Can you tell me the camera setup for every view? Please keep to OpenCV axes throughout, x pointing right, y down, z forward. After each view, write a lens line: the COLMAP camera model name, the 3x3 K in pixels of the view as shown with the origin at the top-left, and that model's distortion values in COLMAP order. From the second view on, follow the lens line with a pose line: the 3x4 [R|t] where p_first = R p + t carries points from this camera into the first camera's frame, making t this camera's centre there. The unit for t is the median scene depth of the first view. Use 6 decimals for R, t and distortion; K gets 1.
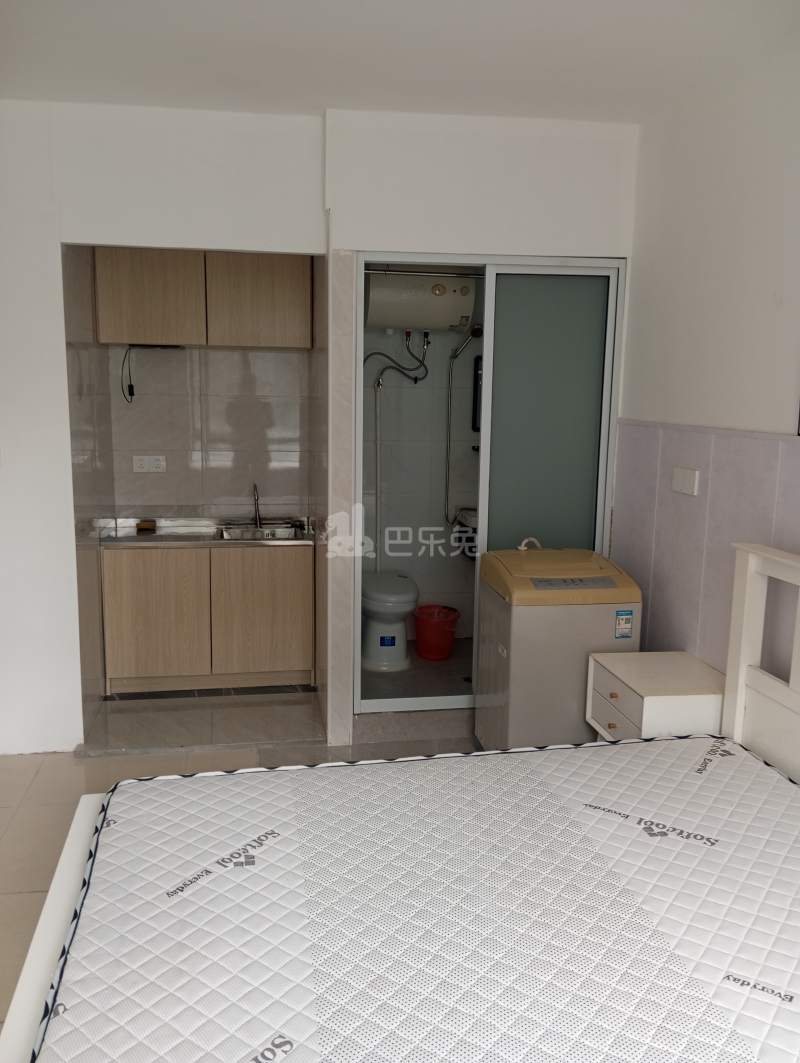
lens RADIAL K [[860.9, 0, 404.7], [0, 860.9, 530.8], [0, 0, 1]] dist [0.050743, -0.084977]
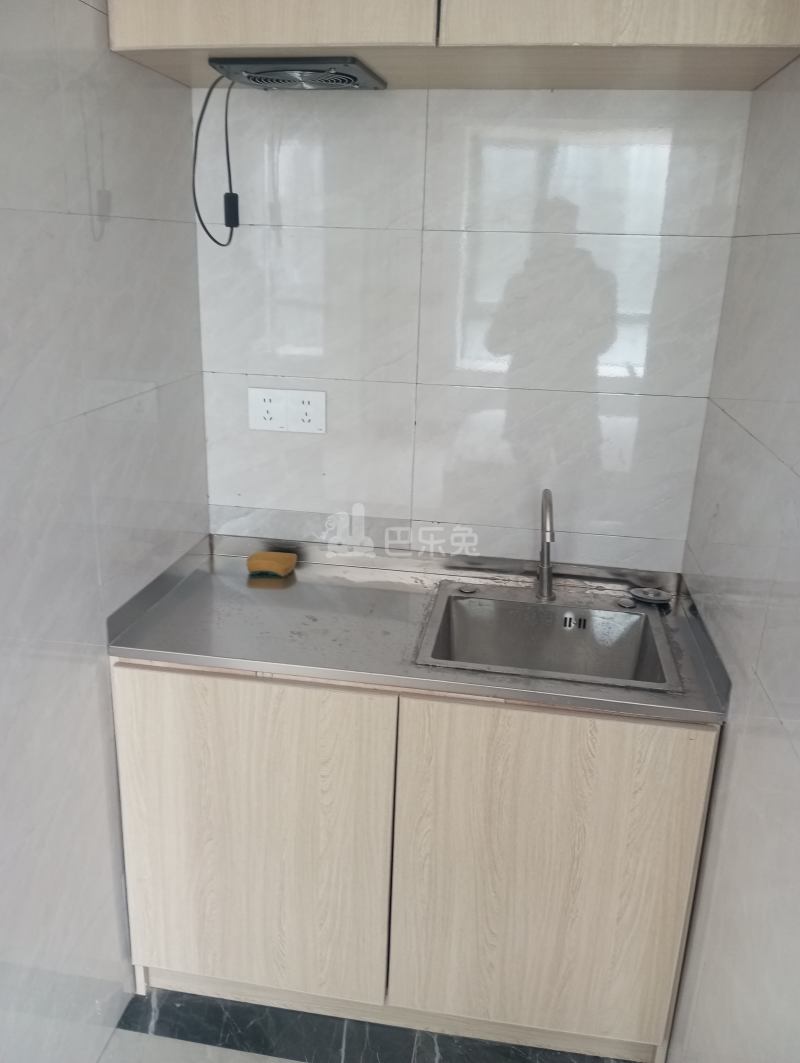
lens RADIAL K [[860.9, 0, 398.2], [0, 860.9, 533.4], [0, 0, 1]] dist [0.050743, -0.084977]
pose [[0.944768, 0.118603, -0.305528, -0.122123], [-0.069233, 0.983410, 0.167664, -0.092971], [0.320345, -0.137250, 0.937305, 0.647198]]
